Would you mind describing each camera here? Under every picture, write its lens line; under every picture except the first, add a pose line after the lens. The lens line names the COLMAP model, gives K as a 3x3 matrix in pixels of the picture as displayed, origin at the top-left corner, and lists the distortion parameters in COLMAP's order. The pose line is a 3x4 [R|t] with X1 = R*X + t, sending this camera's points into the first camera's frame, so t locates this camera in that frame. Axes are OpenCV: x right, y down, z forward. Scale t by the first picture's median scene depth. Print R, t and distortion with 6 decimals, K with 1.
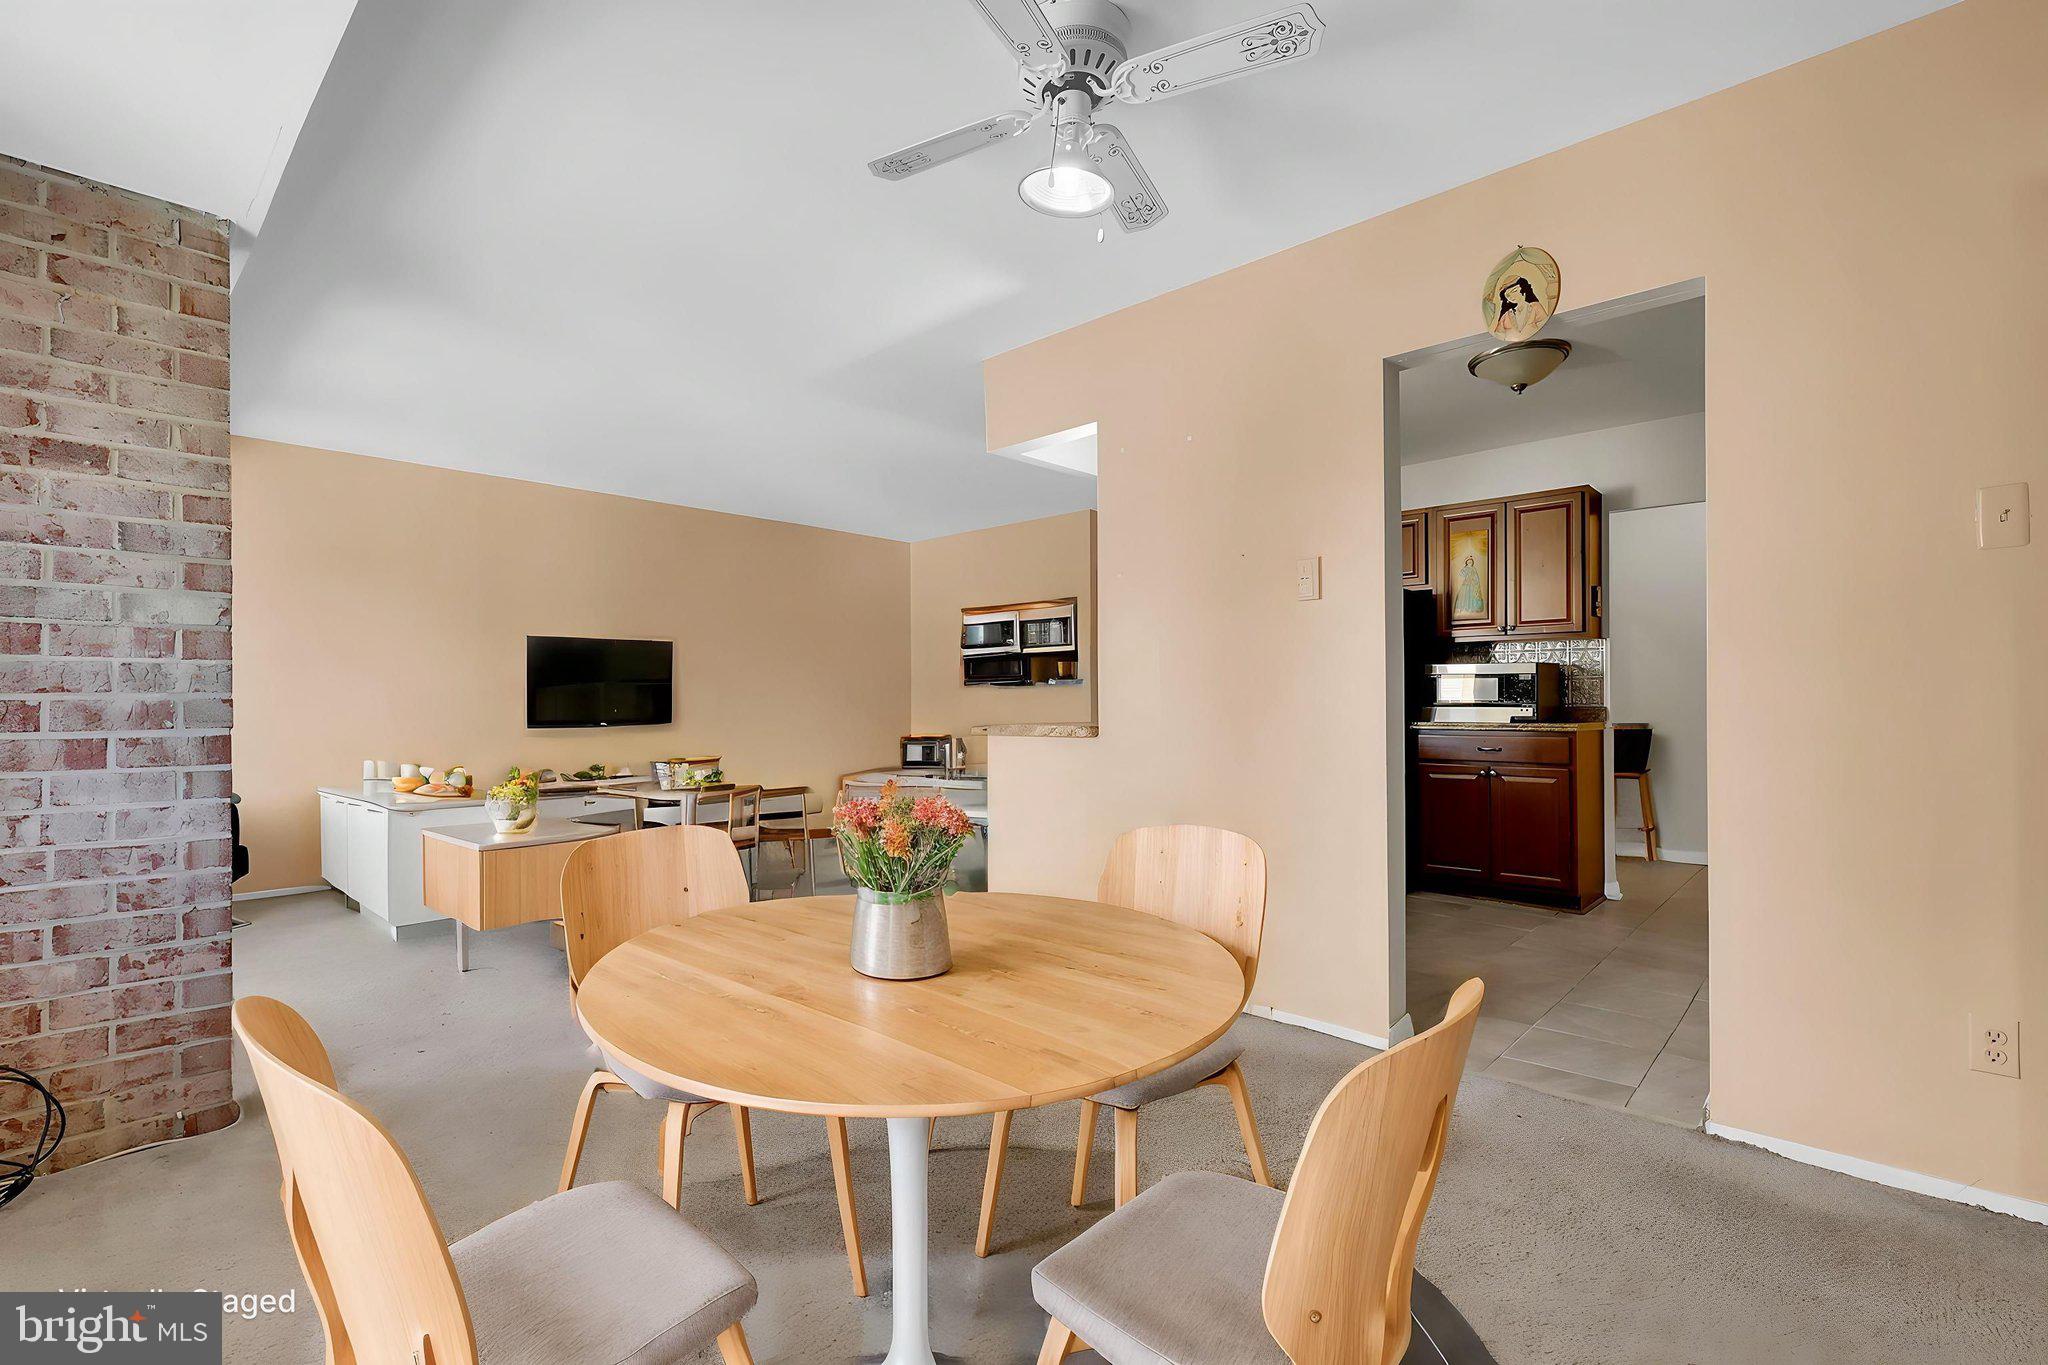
lens RADIAL K [[927.4, 0, 1020.4], [0, 927.4, 701.5], [0, 0, 1]] dist [-0.000113, -0.000119]
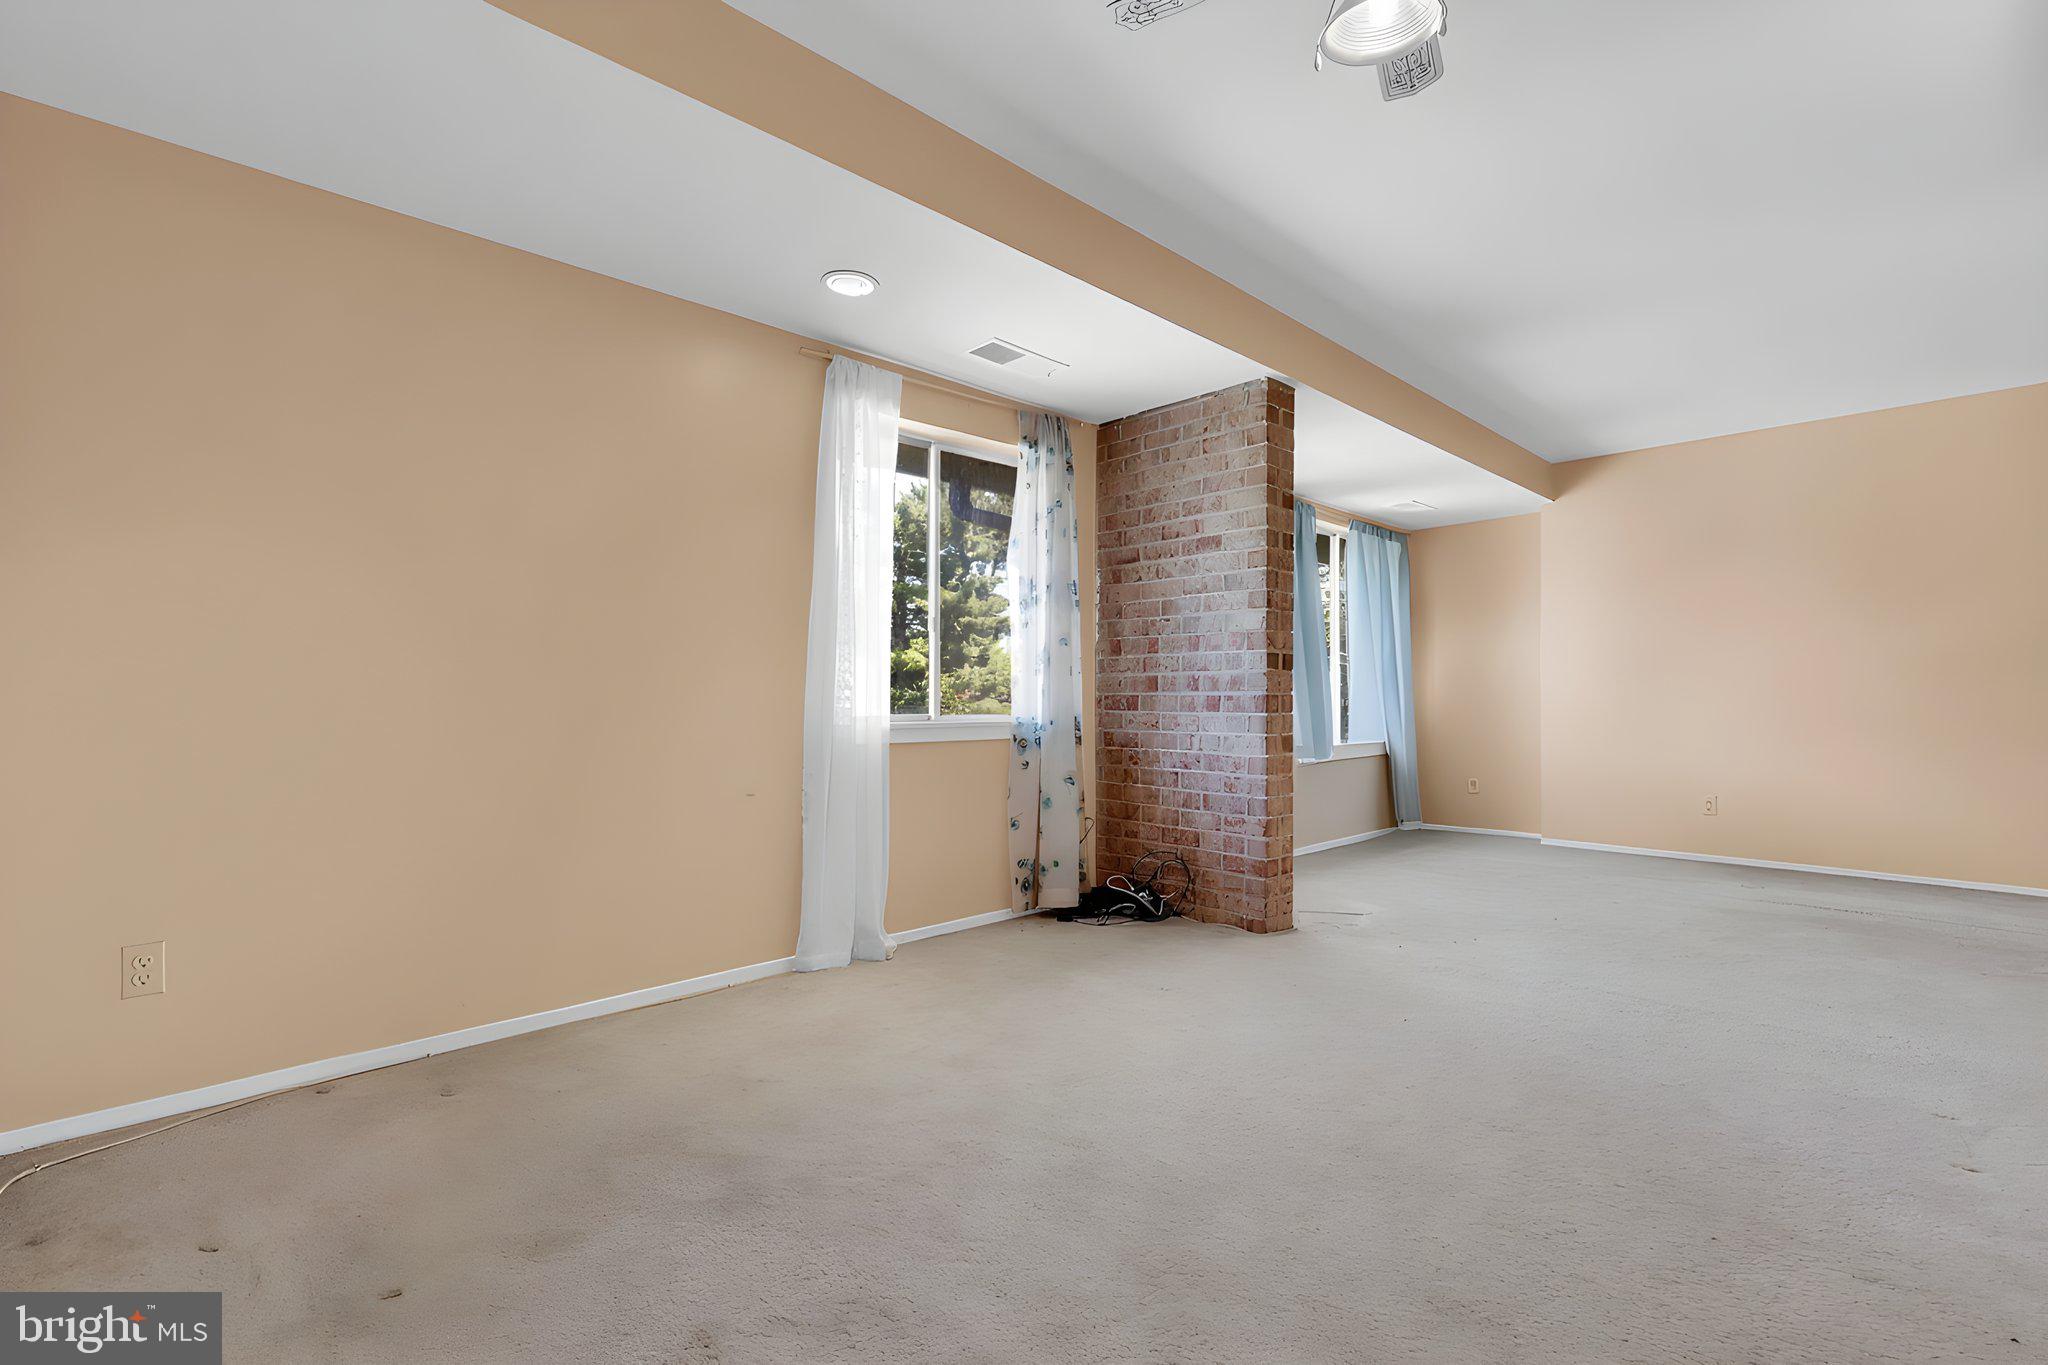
lens RADIAL K [[927.4, 0, 1029.5], [0, 927.4, 693.7], [0, 0, 1]] dist [-0.000113, -0.000119]
pose [[-0.022879, 0.004657, -0.999727, 0.847843], [0.004545, 0.999979, 0.004554, 0.026361], [0.999728, -0.004440, -0.022900, 0.670132]]
